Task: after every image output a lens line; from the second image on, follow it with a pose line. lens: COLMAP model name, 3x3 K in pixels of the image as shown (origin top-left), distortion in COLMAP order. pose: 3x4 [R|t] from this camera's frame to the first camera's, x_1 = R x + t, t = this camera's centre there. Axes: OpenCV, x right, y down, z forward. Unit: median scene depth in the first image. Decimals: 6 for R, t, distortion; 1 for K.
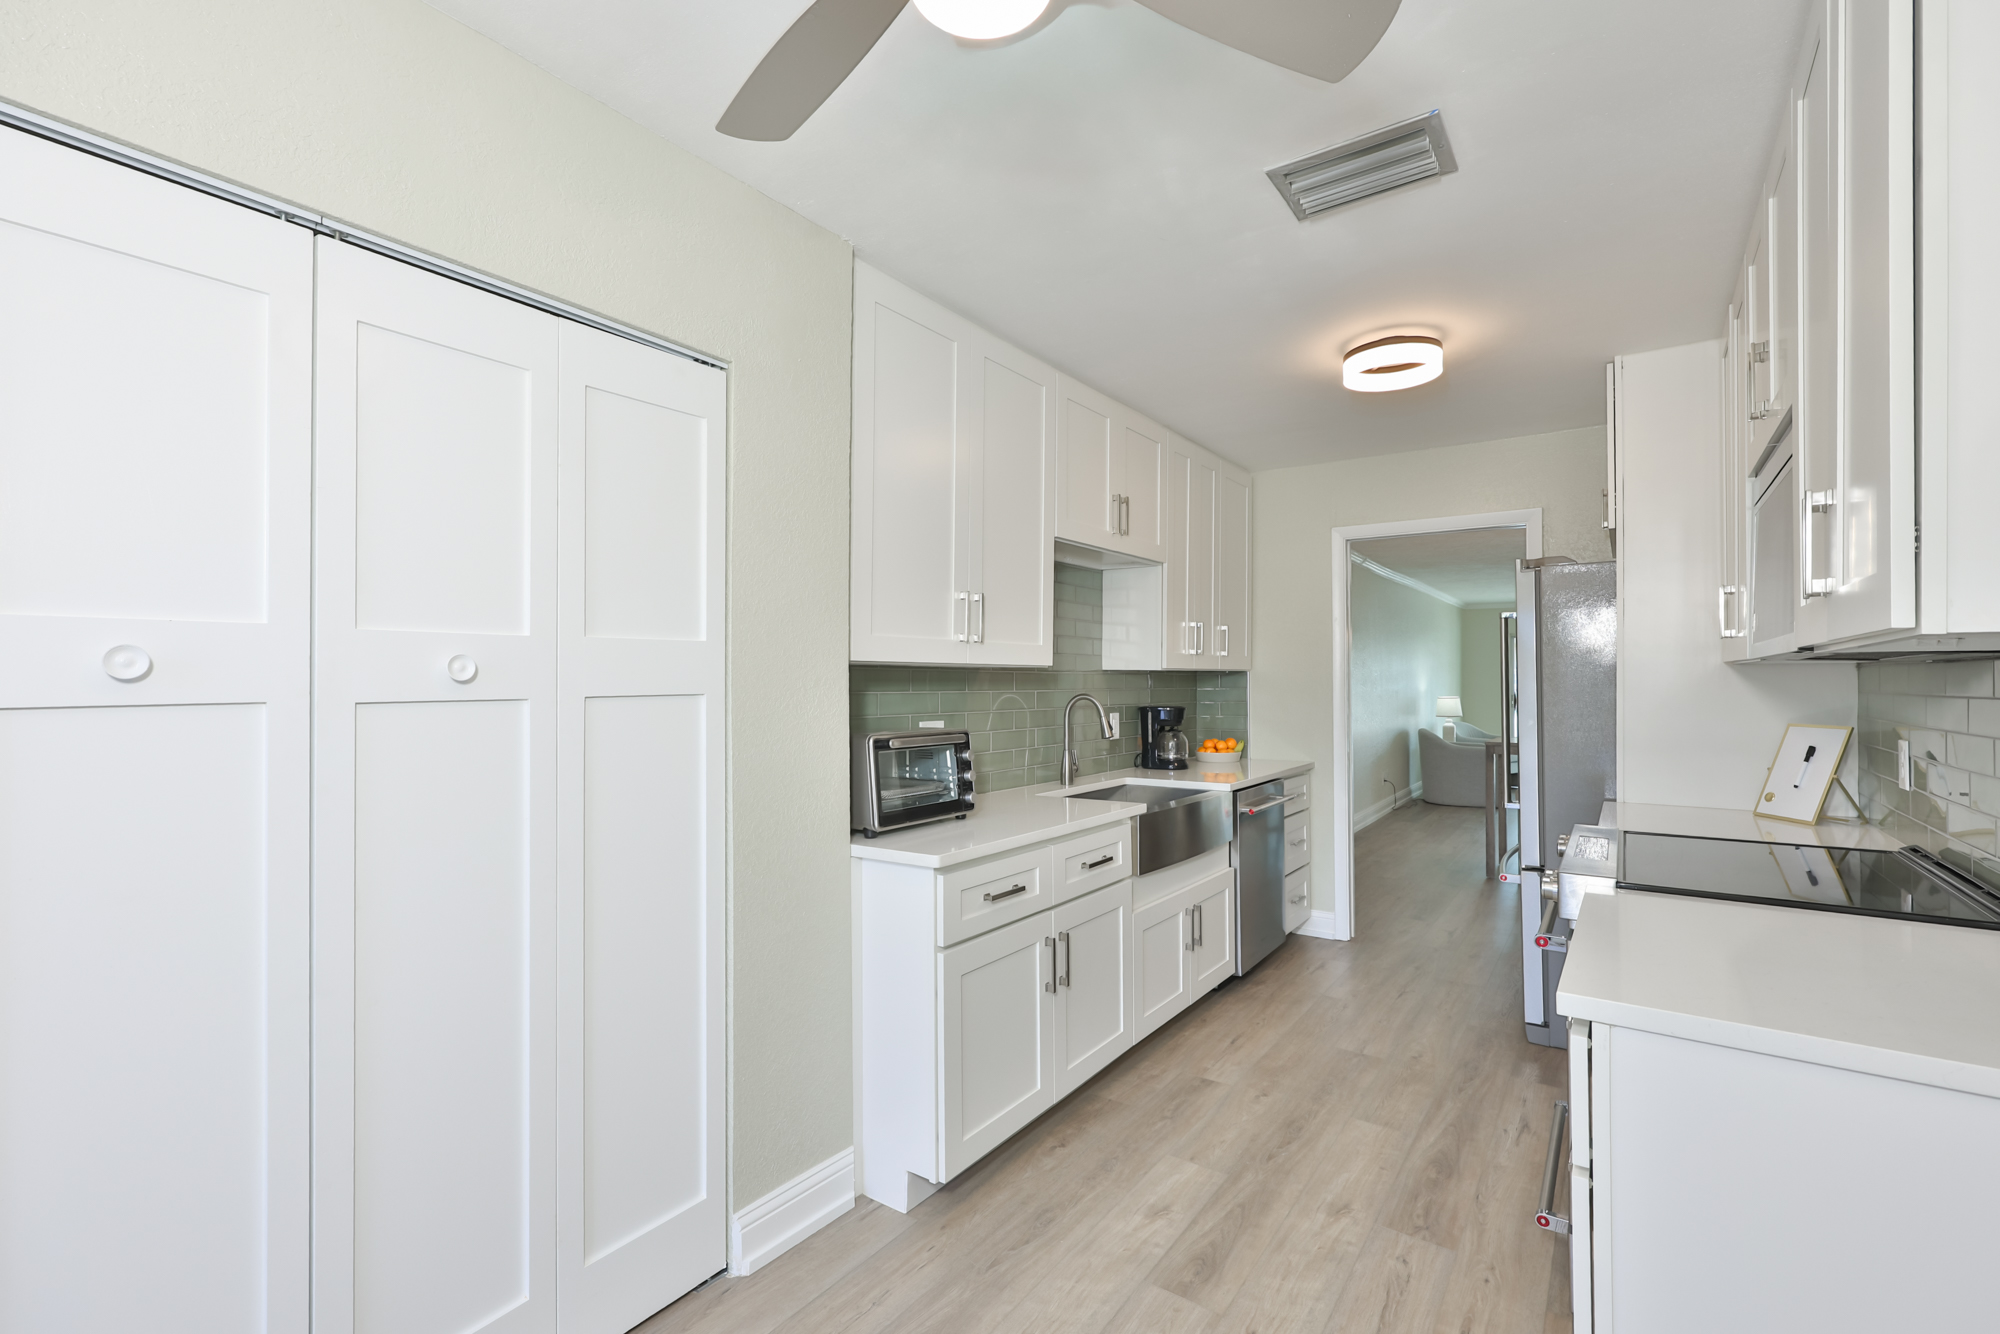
lens RADIAL K [[866.5, 0, 1001.0], [0, 866.5, 673.4], [0, 0, 1]] dist [-0.000522, 0.000273]
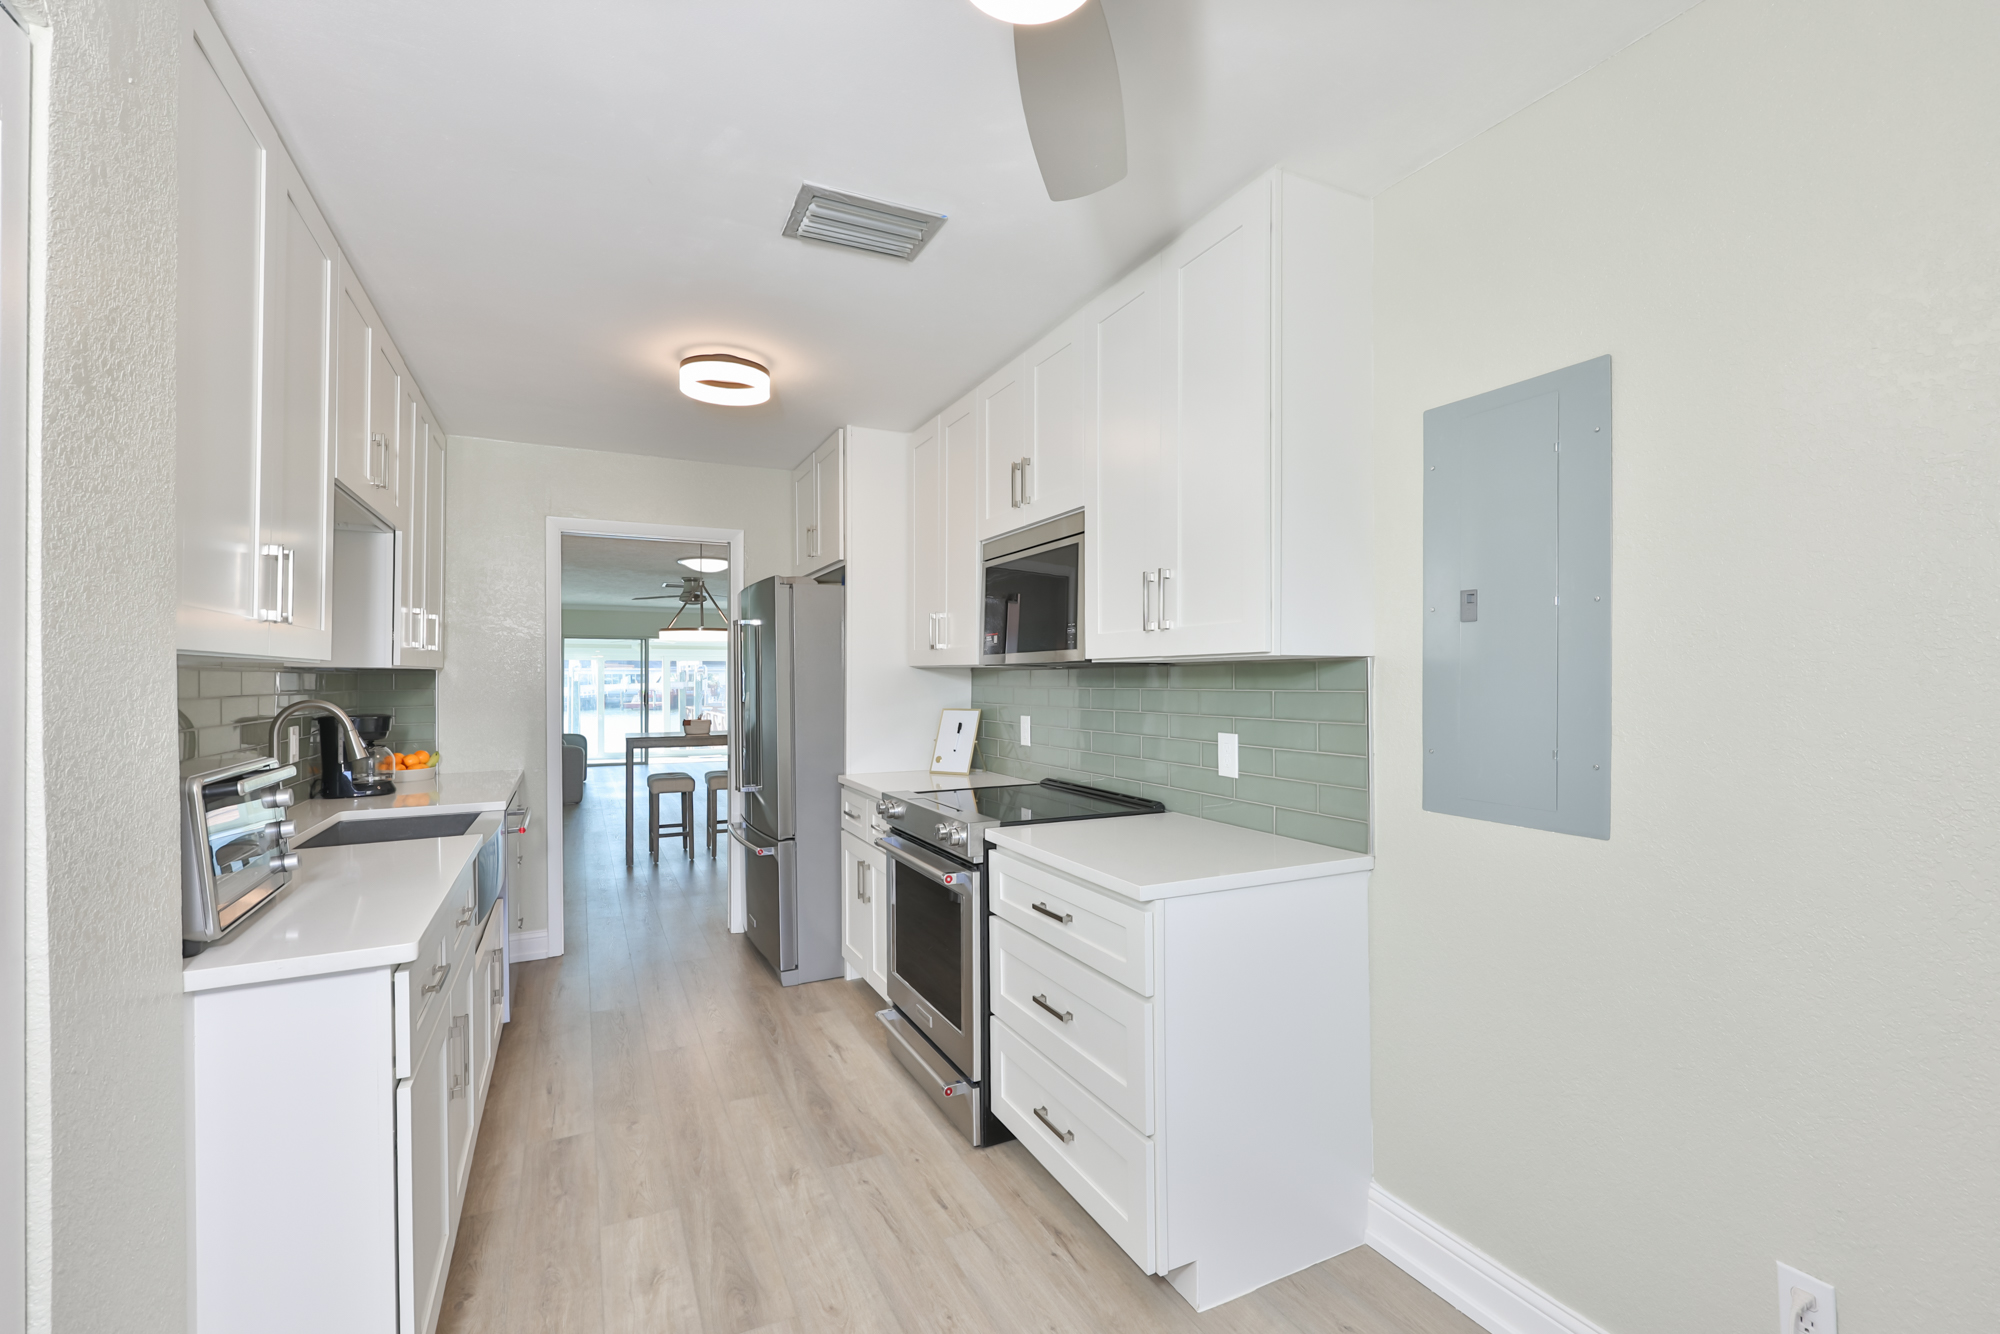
lens RADIAL K [[866.5, 0, 1005.7], [0, 866.5, 675.6], [0, 0, 1]] dist [-0.000522, 0.000273]
pose [[0.476162, 0.002113, 0.879355, -0.391248], [-0.004888, 0.999988, 0.000244, 0.001155], [-0.879344, -0.004414, 0.476166, 0.241979]]
